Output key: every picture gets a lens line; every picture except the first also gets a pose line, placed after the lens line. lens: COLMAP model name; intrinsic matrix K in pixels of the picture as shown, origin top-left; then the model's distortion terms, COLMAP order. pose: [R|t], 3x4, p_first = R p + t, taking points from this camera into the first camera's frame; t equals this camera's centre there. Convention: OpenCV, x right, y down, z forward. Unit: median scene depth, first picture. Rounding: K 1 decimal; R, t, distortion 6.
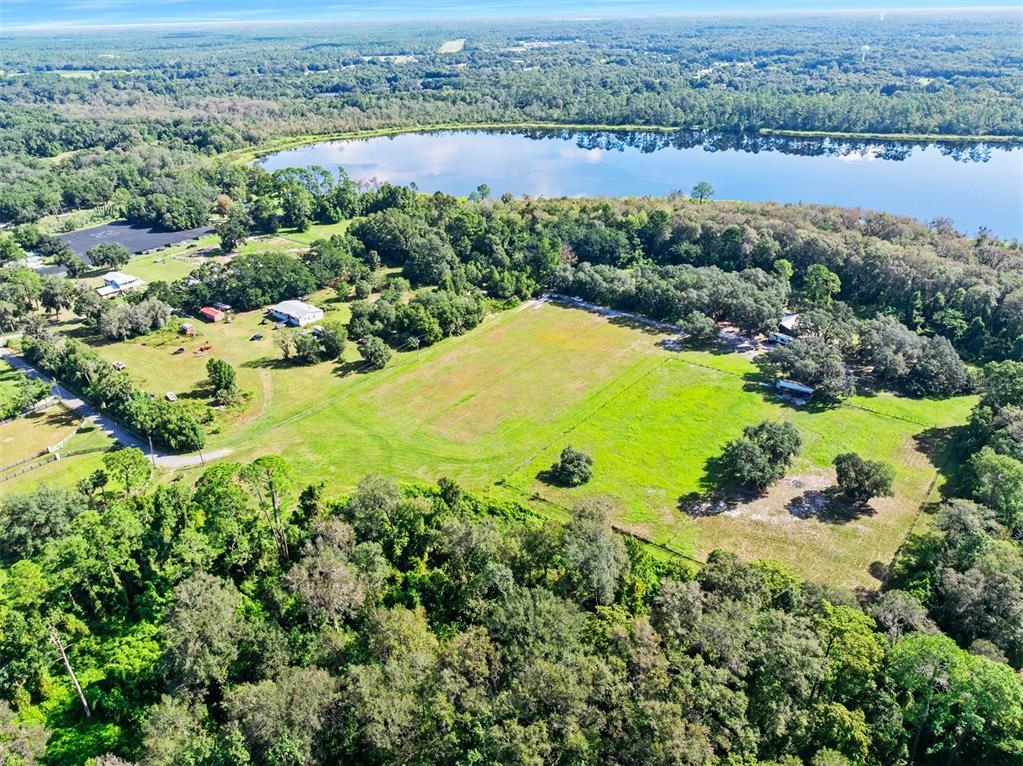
lens RADIAL K [[773.7, 0, 507.5], [0, 773.7, 366.7], [0, 0, 1]] dist [-0.032313, 0.000629]
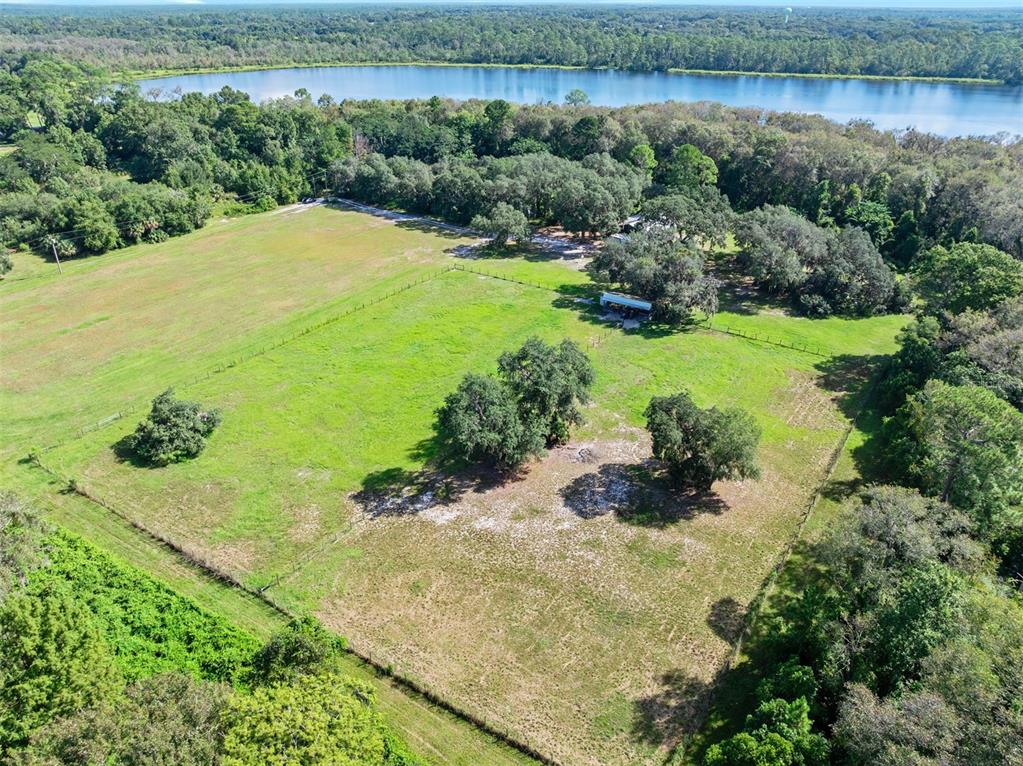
lens RADIAL K [[727.9, 0, 509.2], [0, 727.9, 371.0], [0, 0, 1]] dist [-0.034164, -0.001649]
pose [[0.998230, -0.009553, 0.058697, 0.221984], [0.007875, 0.999556, 0.028749, 0.059266], [-0.058946, -0.028236, 0.997862, 0.379414]]
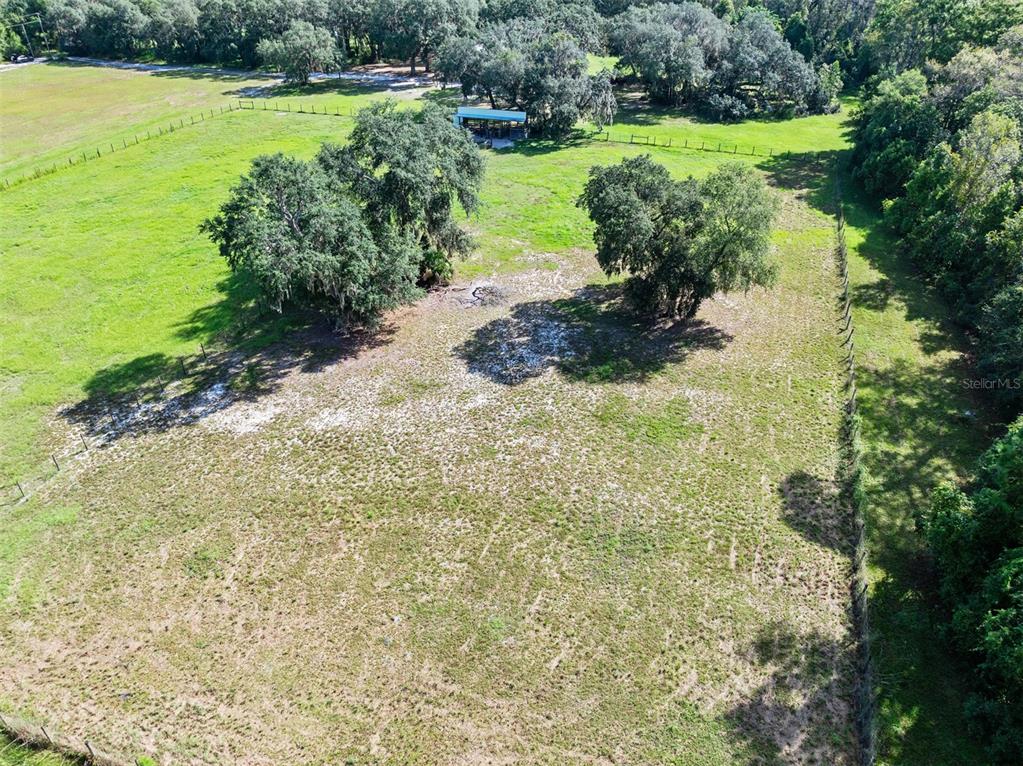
lens RADIAL K [[727.9, 0, 509.2], [0, 727.9, 371.0], [0, 0, 1]] dist [-0.034164, -0.001649]
pose [[0.950262, -0.151442, 0.272155, 0.224683], [0.120716, 0.984607, 0.126396, 0.110030], [-0.287107, -0.087256, 0.953916, 0.530598]]
